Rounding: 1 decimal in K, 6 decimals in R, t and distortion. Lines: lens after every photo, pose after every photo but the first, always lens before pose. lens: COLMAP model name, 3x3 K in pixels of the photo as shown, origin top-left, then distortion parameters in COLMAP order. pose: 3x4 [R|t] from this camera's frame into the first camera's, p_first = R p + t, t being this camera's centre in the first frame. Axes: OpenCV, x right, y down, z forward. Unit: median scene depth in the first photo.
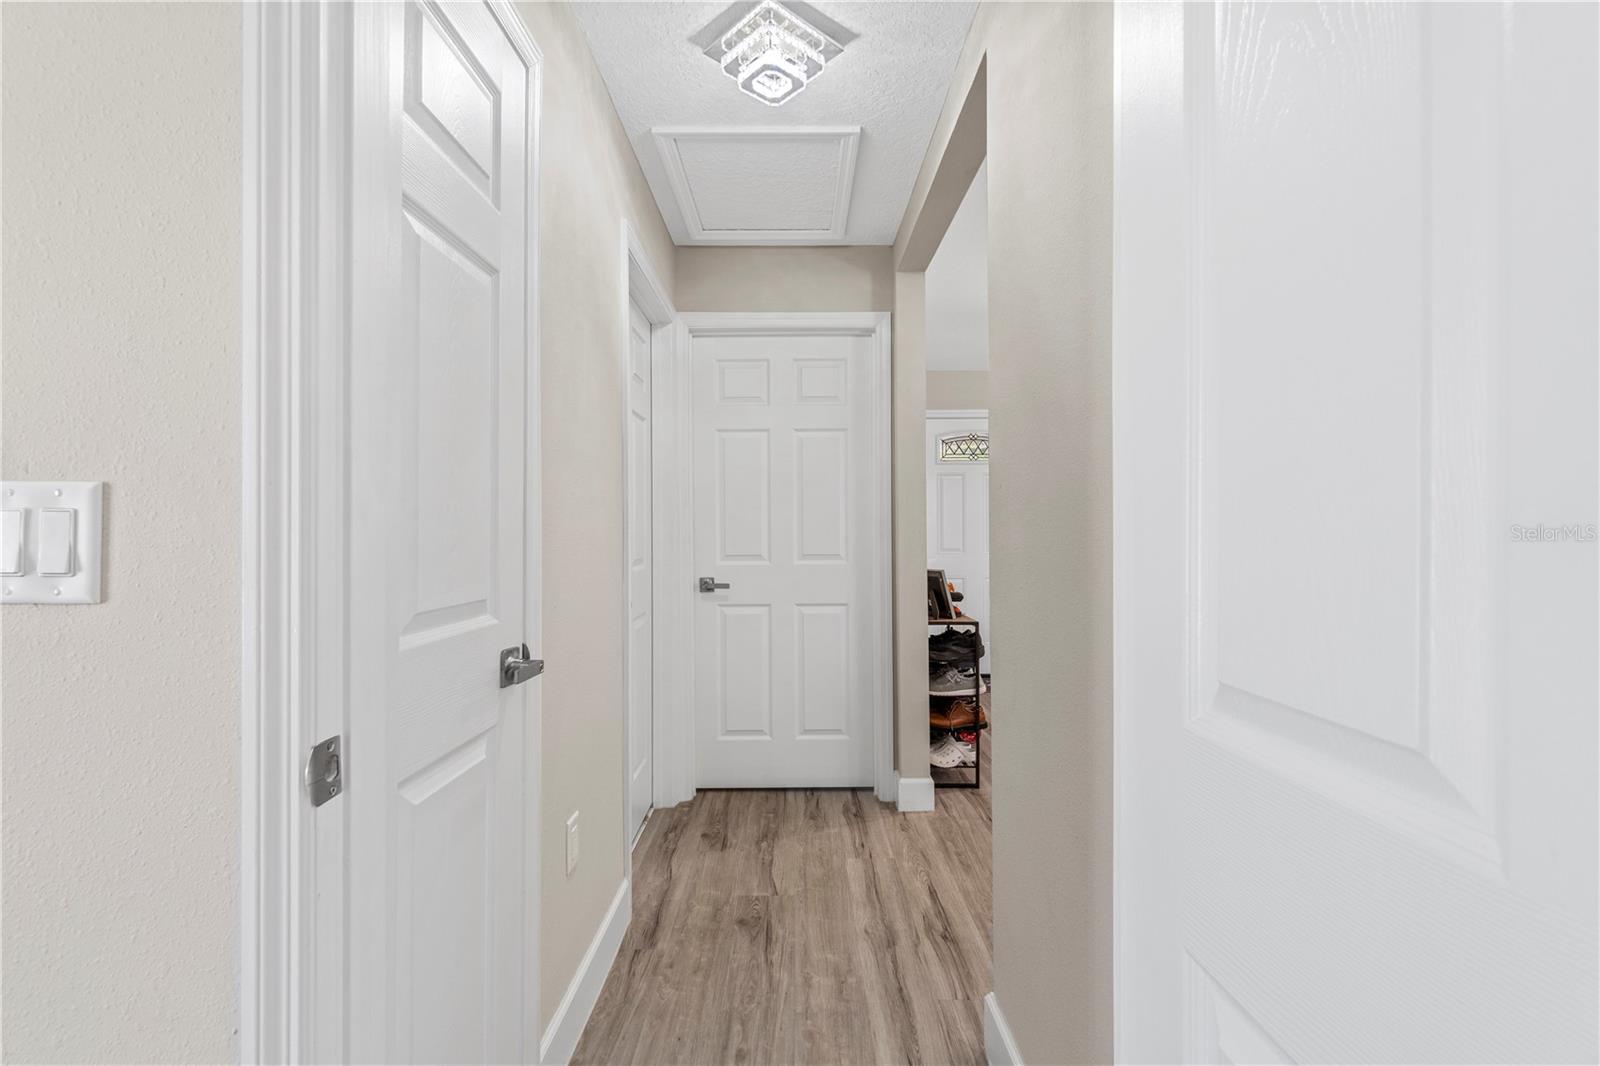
lens RADIAL K [[691.1, 0, 800.6], [0, 691.1, 527.1], [0, 0, 1]] dist [-0.000423, -0.000162]
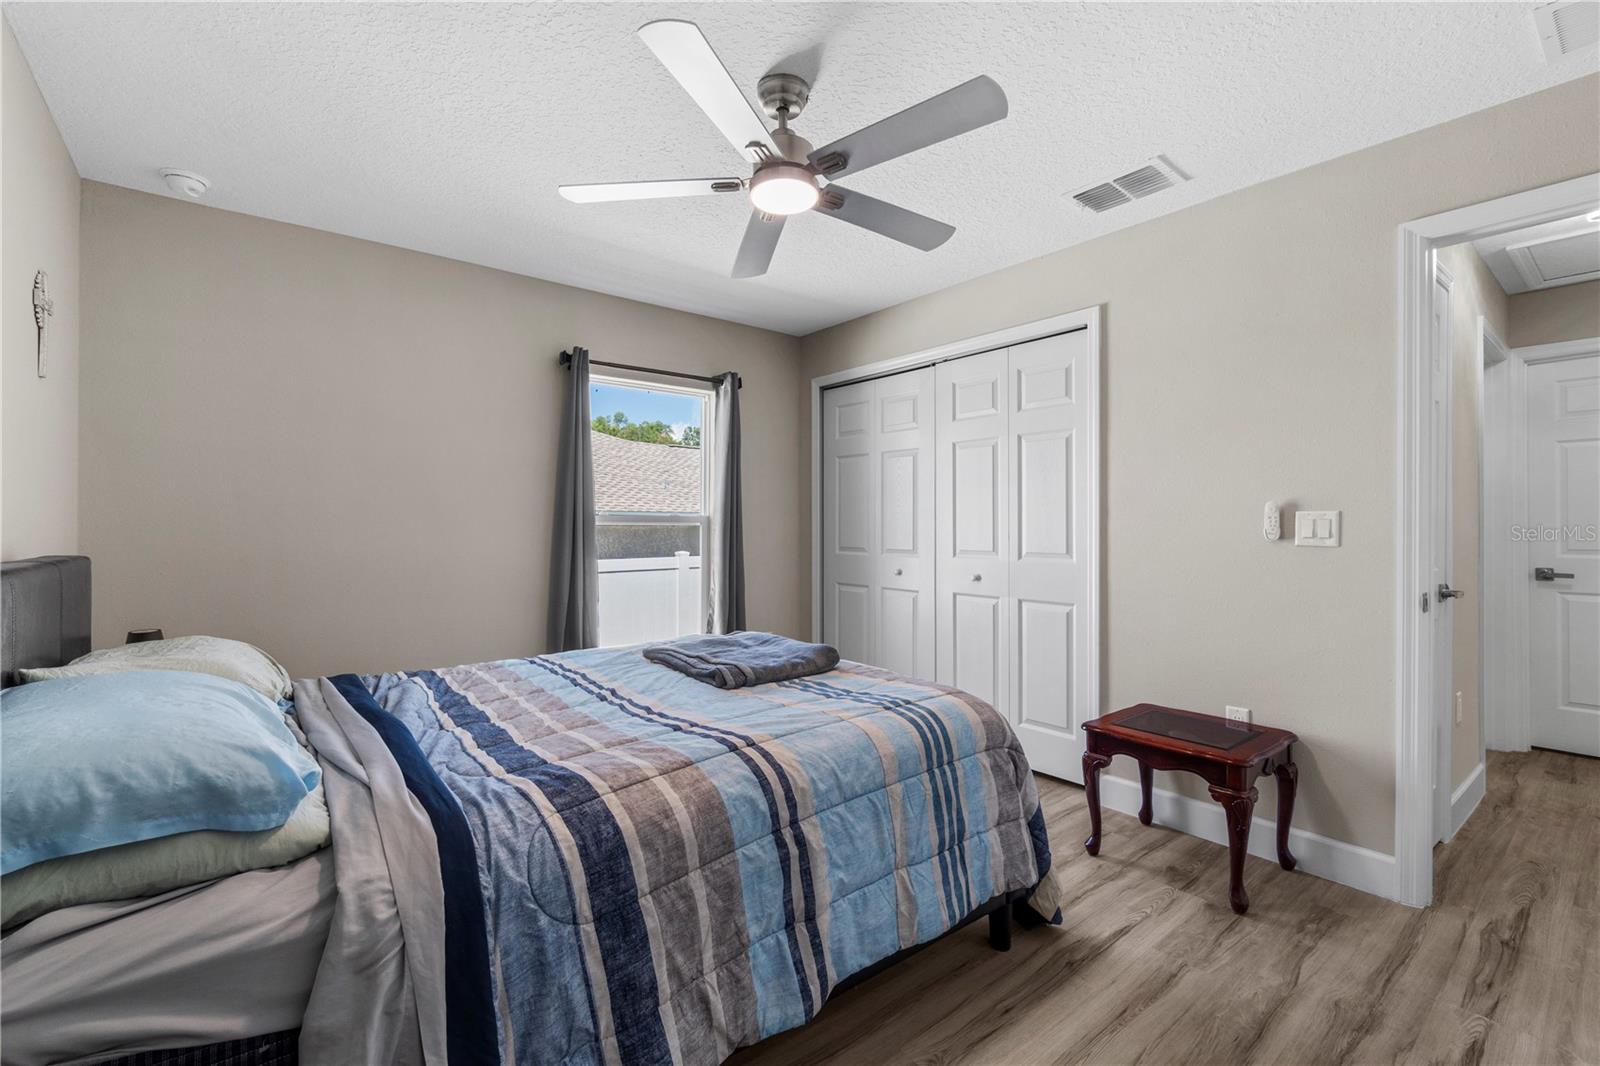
lens RADIAL K [[691.1, 0, 799.0], [0, 691.1, 528.0], [0, 0, 1]] dist [-0.000423, -0.000162]
pose [[0.618375, 0.001494, -0.785882, 0.003588], [-0.000039, 0.999998, 0.001871, 0.003682], [0.785883, -0.001126, 0.618374, -0.973077]]
